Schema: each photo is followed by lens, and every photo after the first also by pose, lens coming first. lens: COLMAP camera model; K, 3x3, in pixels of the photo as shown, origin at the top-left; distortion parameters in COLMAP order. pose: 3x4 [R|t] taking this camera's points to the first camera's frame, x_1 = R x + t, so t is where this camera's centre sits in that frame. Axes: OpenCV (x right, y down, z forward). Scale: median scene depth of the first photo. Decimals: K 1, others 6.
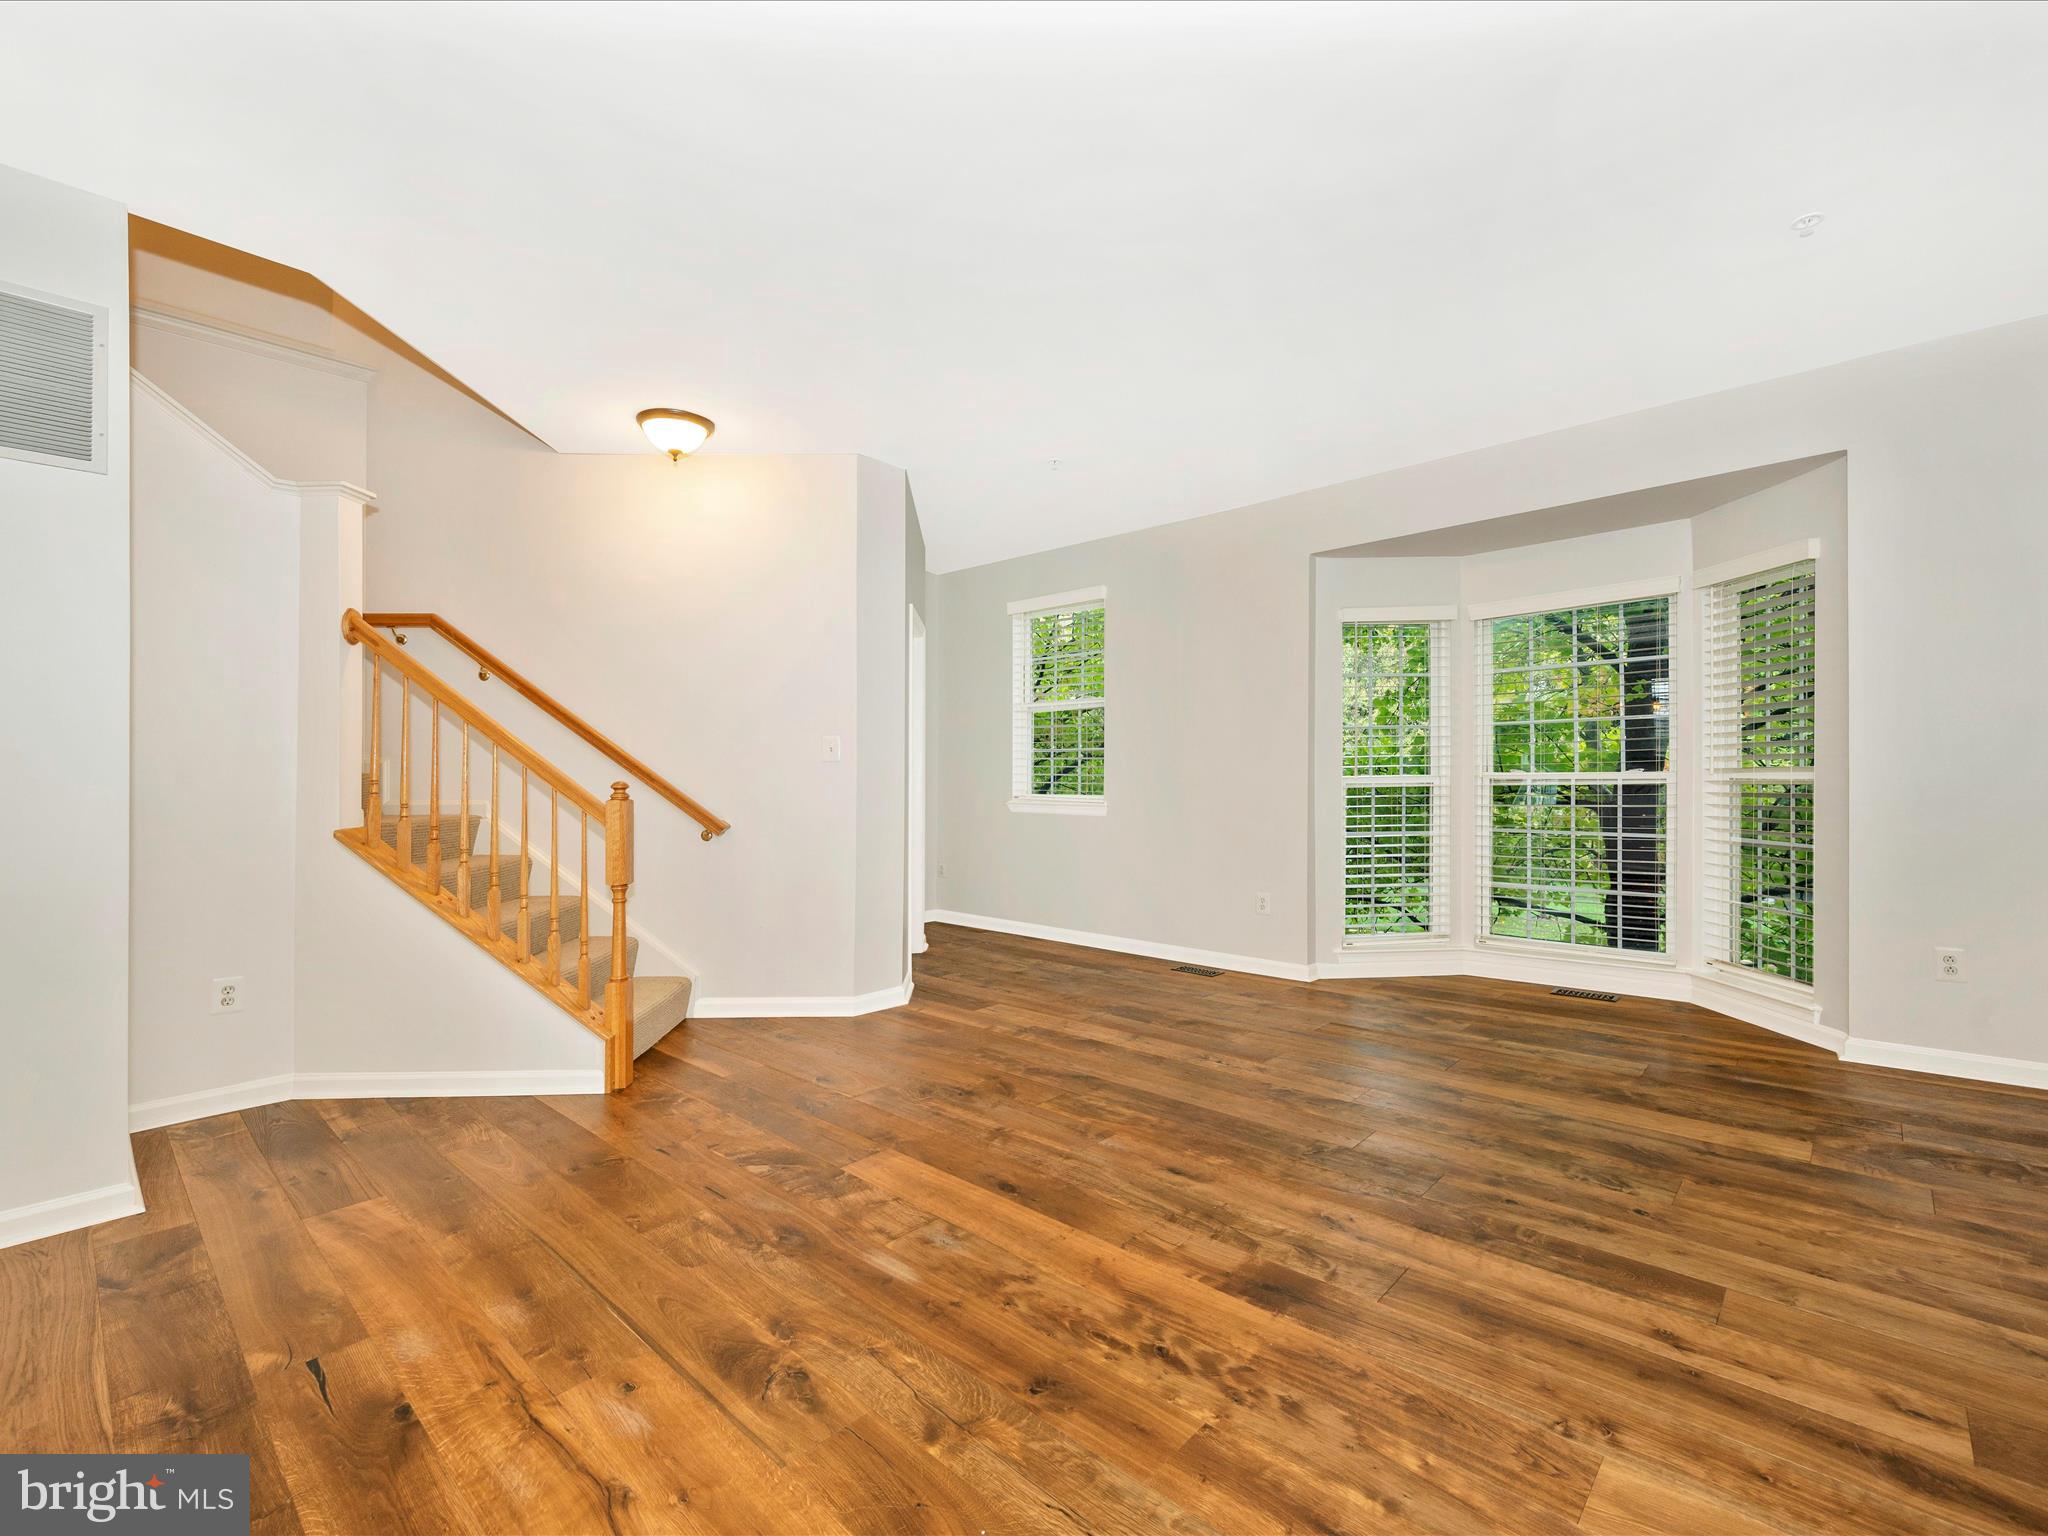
lens RADIAL K [[924.6, 0, 1024.0], [0, 924.6, 768.0], [0, 0, 1]] dist [-0.001701, -0.000424]
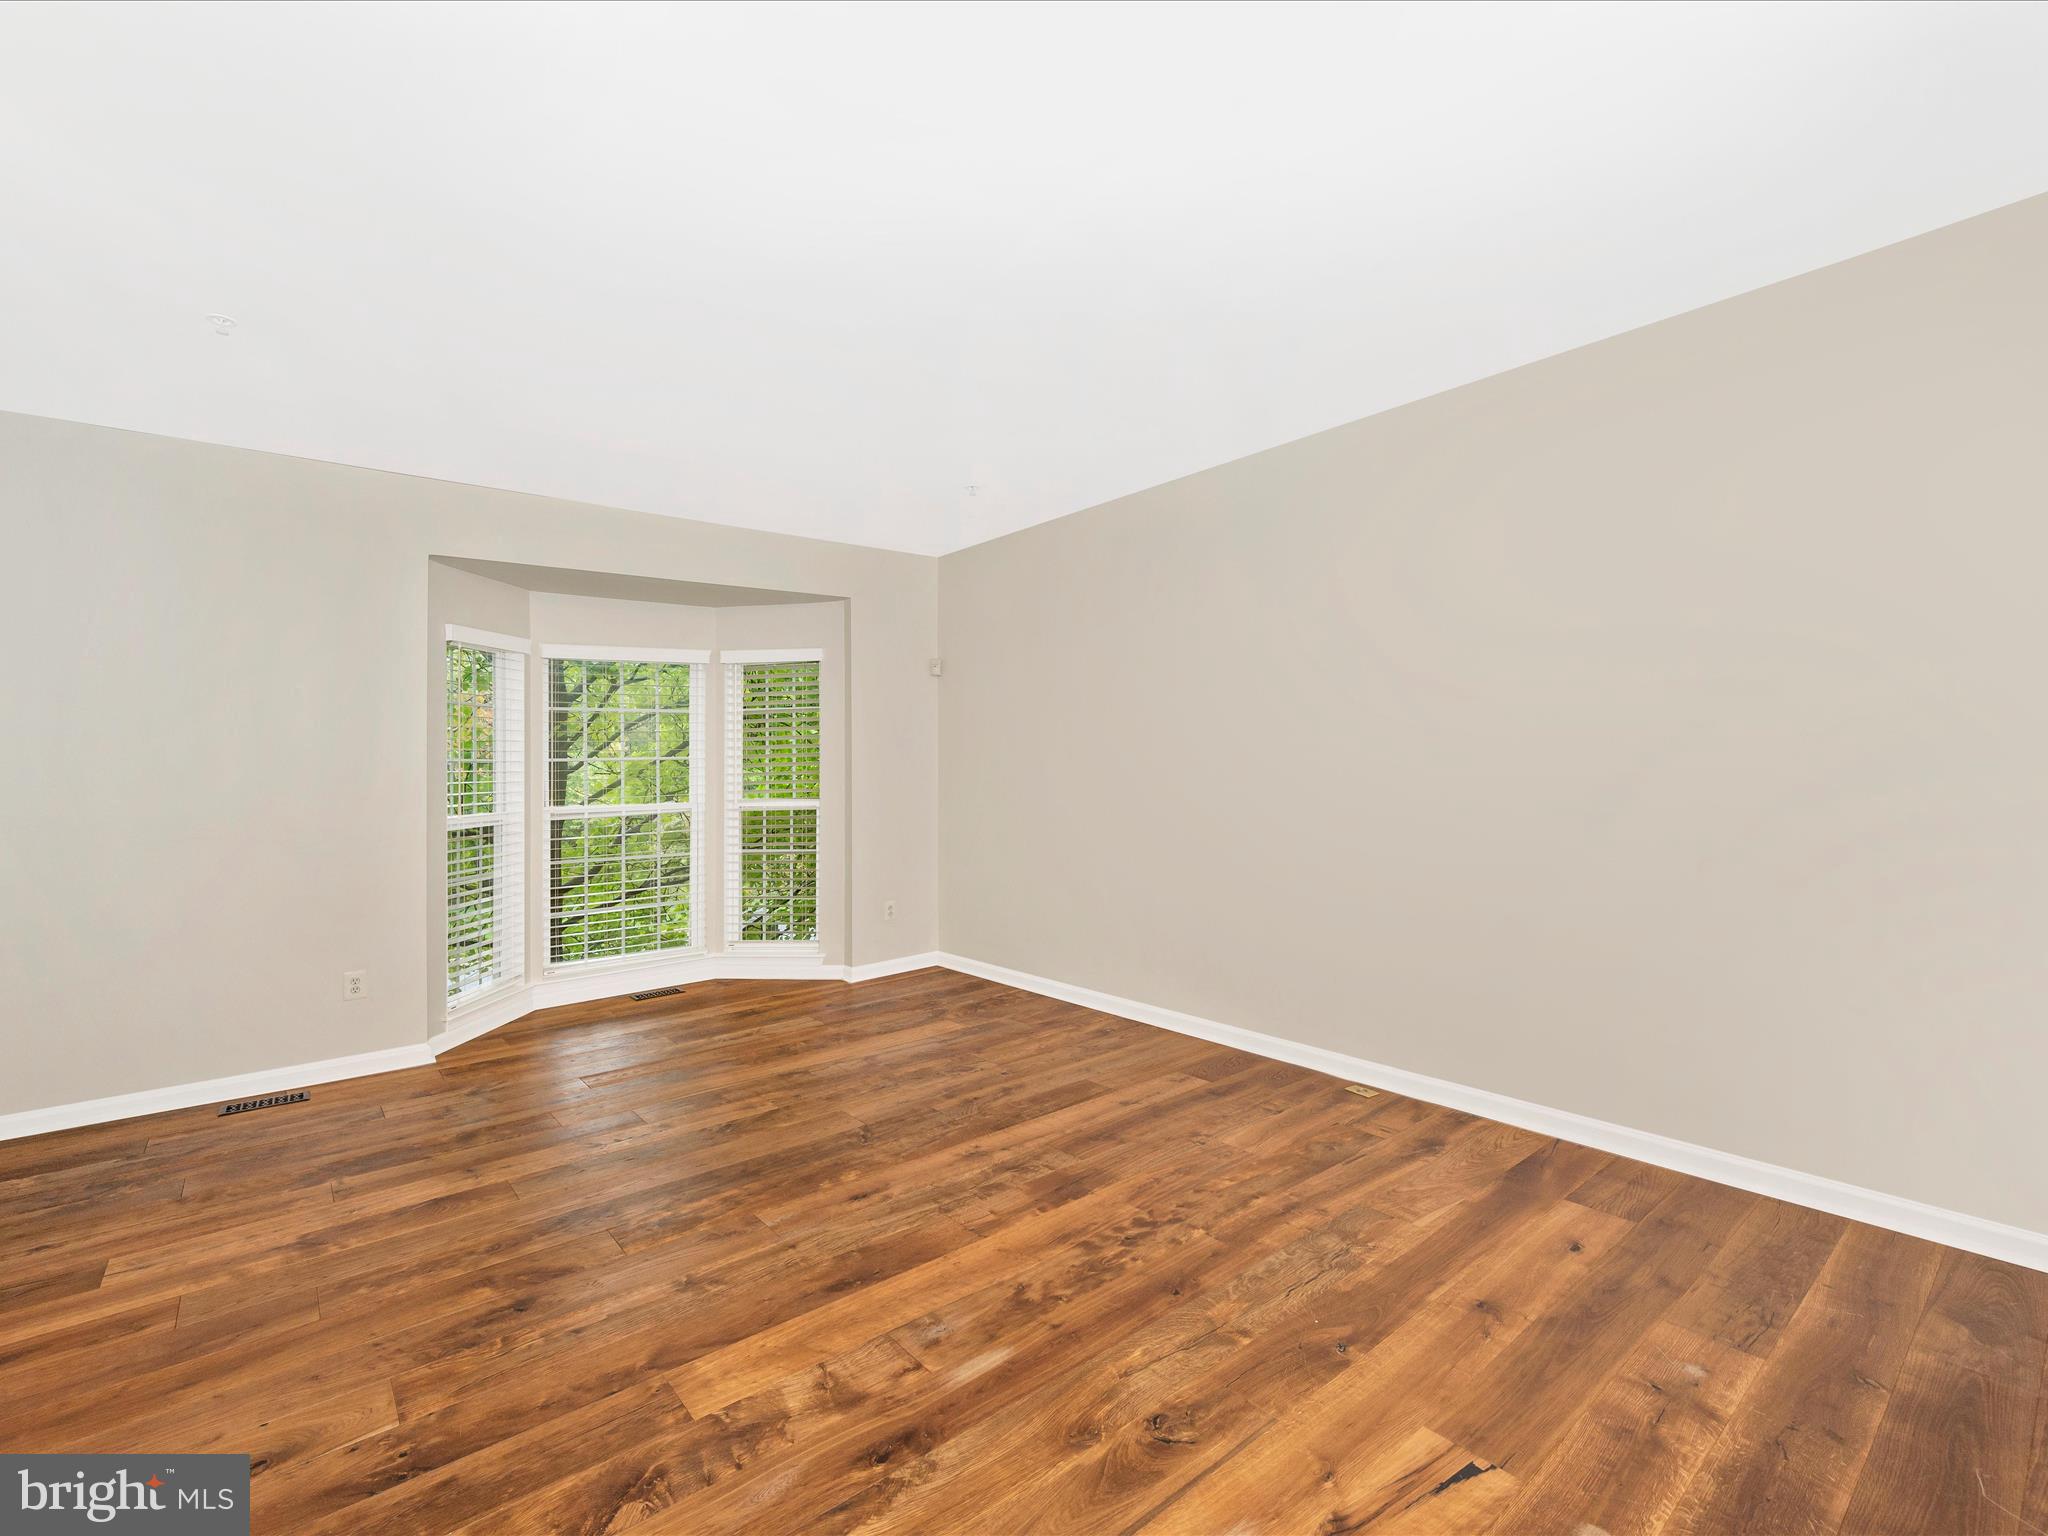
lens RADIAL K [[913.9, 0, 1024.0], [0, 913.9, 768.0], [0, 0, 1]] dist [0.000017, 0.000111]
pose [[0.132864, 0.008846, 0.991095, -0.974854], [0.012828, 0.999861, -0.010644, -0.047106], [-0.991051, 0.014127, 0.132732, 0.763749]]
